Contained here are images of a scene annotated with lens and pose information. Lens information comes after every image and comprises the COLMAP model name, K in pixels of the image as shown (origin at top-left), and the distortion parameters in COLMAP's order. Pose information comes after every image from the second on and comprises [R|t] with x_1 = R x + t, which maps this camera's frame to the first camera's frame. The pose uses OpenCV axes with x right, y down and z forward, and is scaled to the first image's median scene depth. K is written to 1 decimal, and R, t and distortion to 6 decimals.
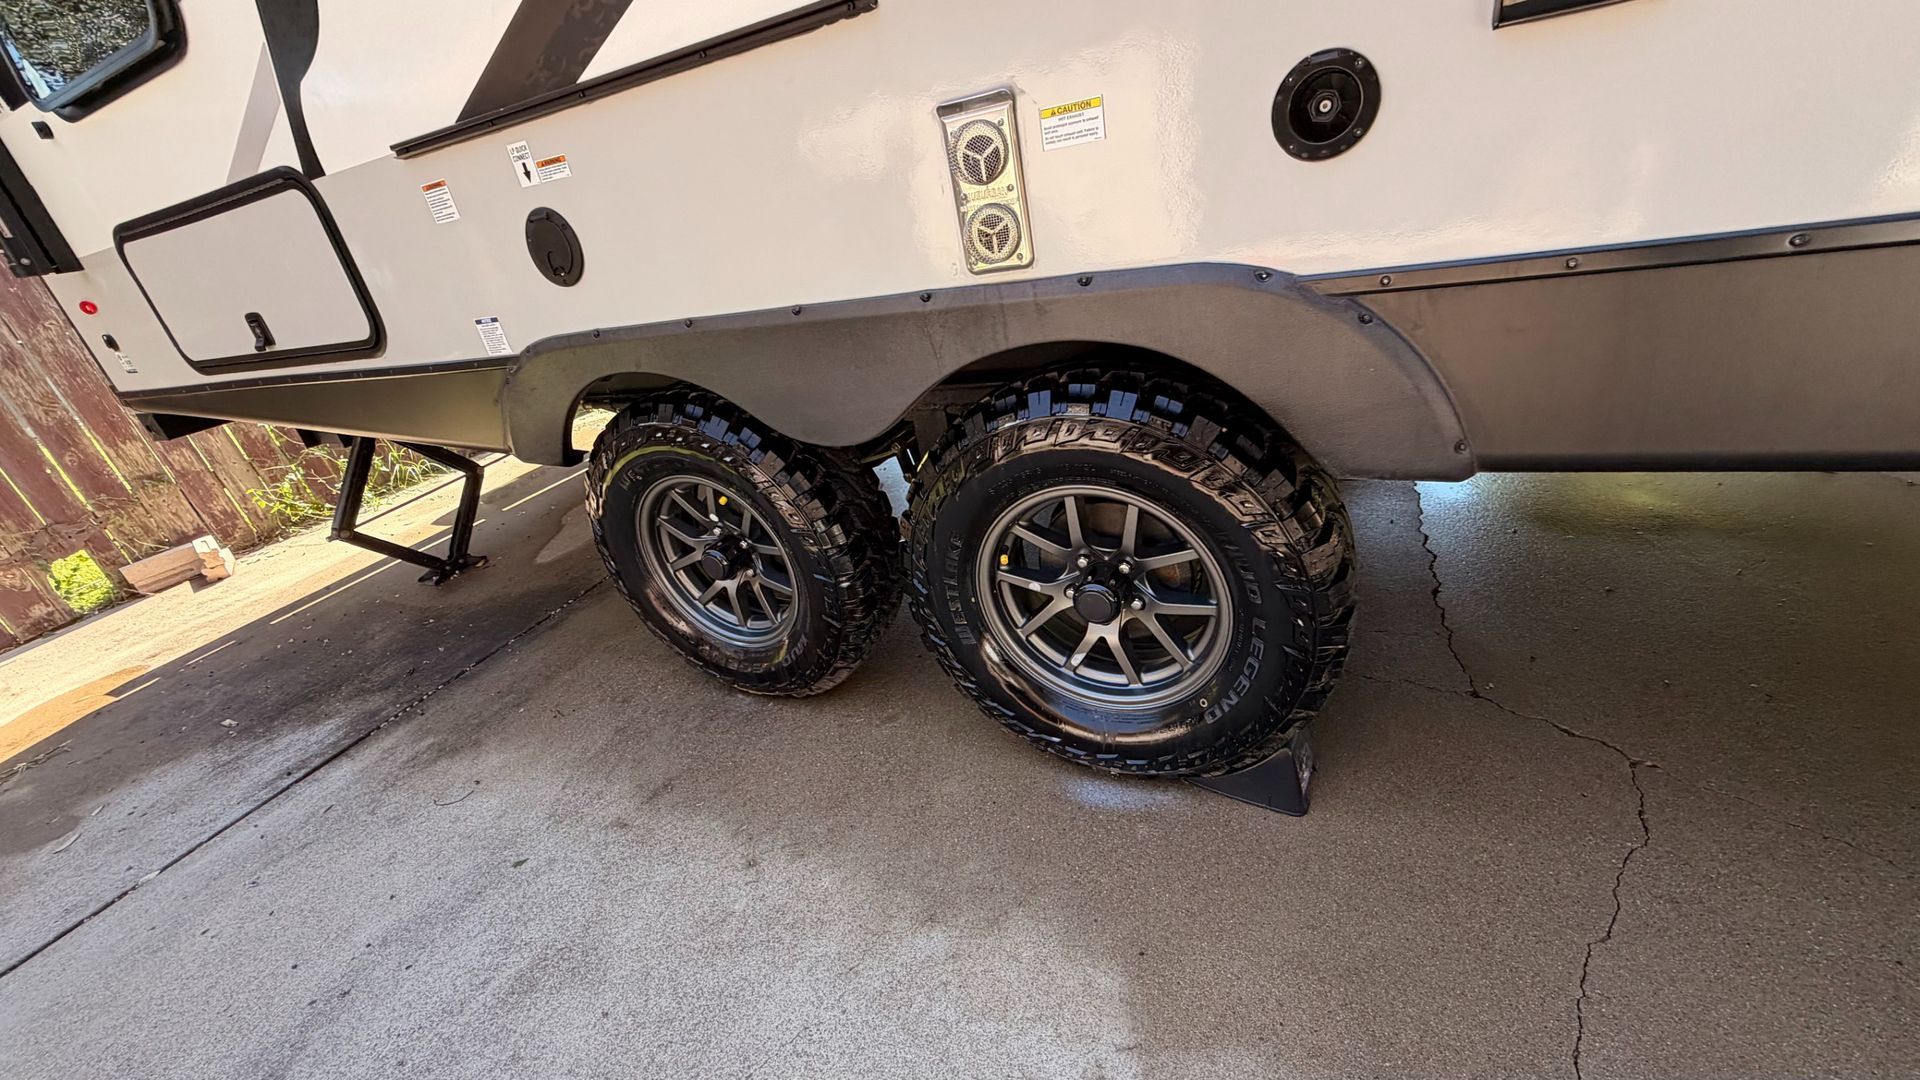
lens RADIAL K [[774.9, 0, 960.0], [0, 774.9, 540.0], [0, 0, 1]] dist [0.000267, -0.000196]
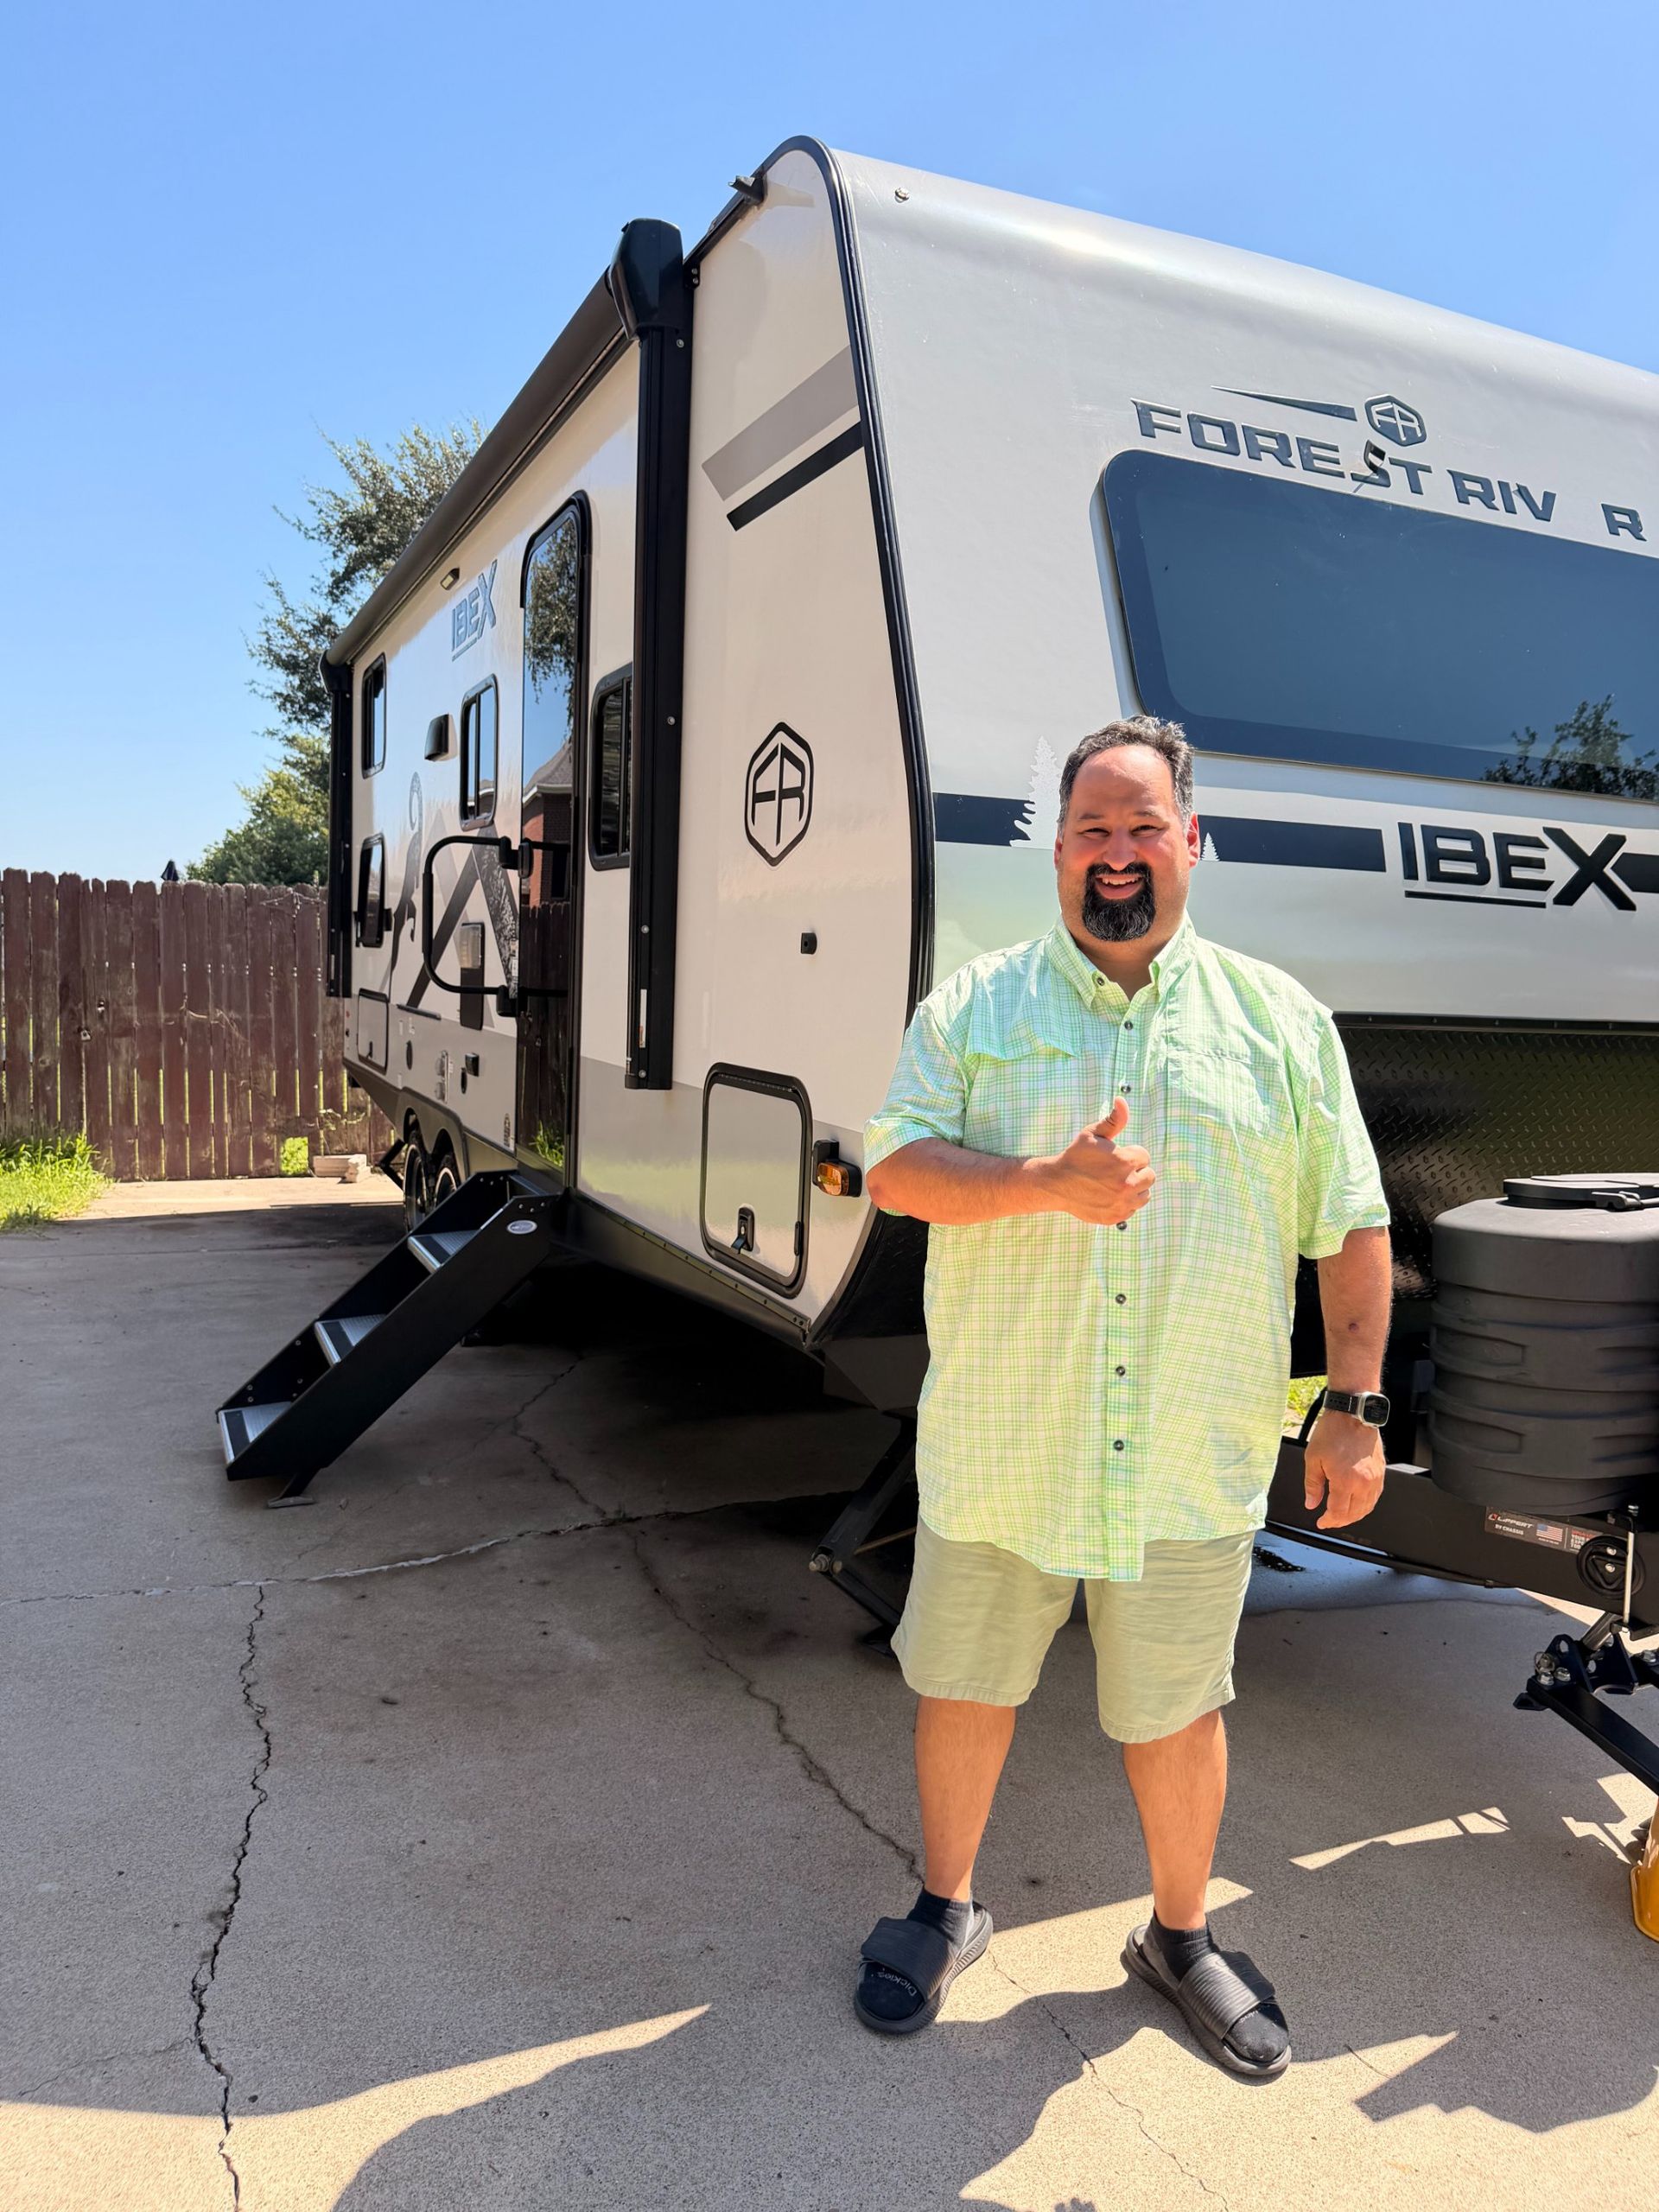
lens RADIAL K [[1558.0, 0, 829.5], [0, 1558.0, 1106.0], [0, 0, 1]] dist [0.182187, -0.427833]
pose [[0.746948, 0.263927, -0.610255, 2.230016], [-0.437053, 0.886582, -0.151516, -0.031756], [0.501052, 0.379888, 0.777581, -1.362453]]
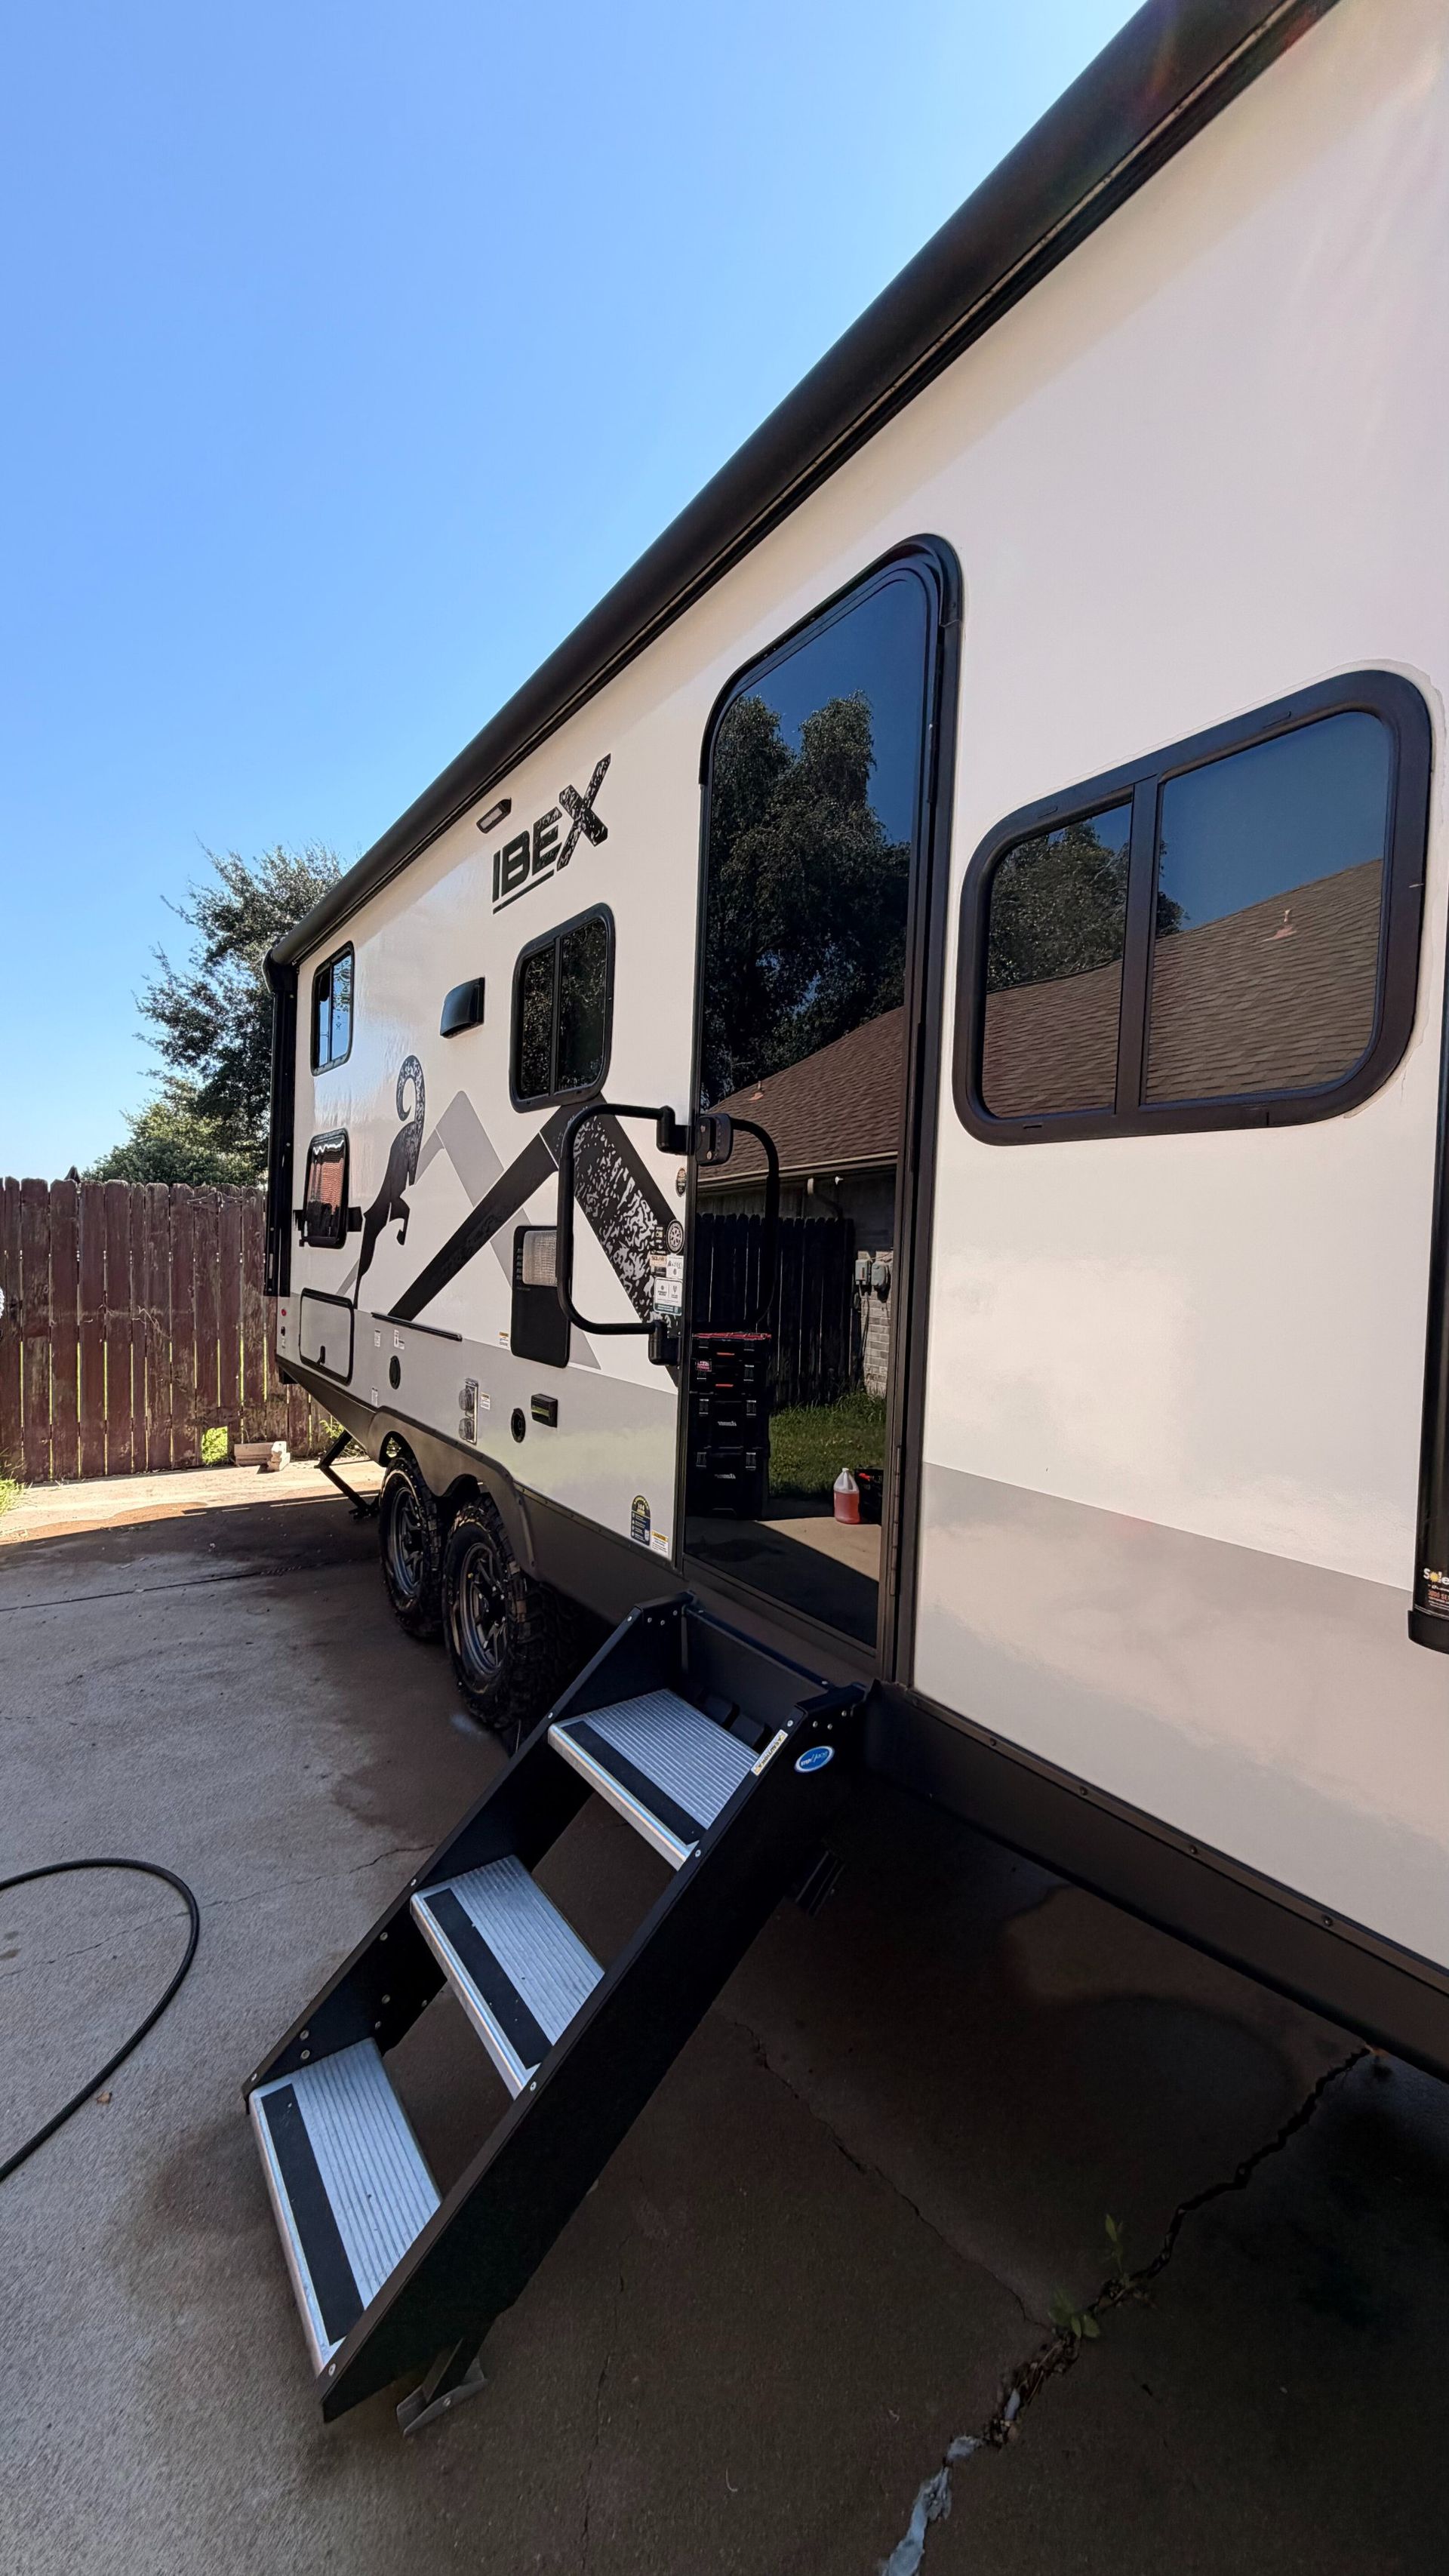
lens RADIAL K [[1039.6, 0, 729.8], [0, 1039.6, 1276.8], [0, 0, 1]] dist [0.000267, -0.000196]
pose [[0.848496, 0.221144, -0.480780, 1.019226], [-0.384915, 0.881372, -0.273906, -0.104242], [0.363174, 0.417468, 0.832962, -0.768880]]
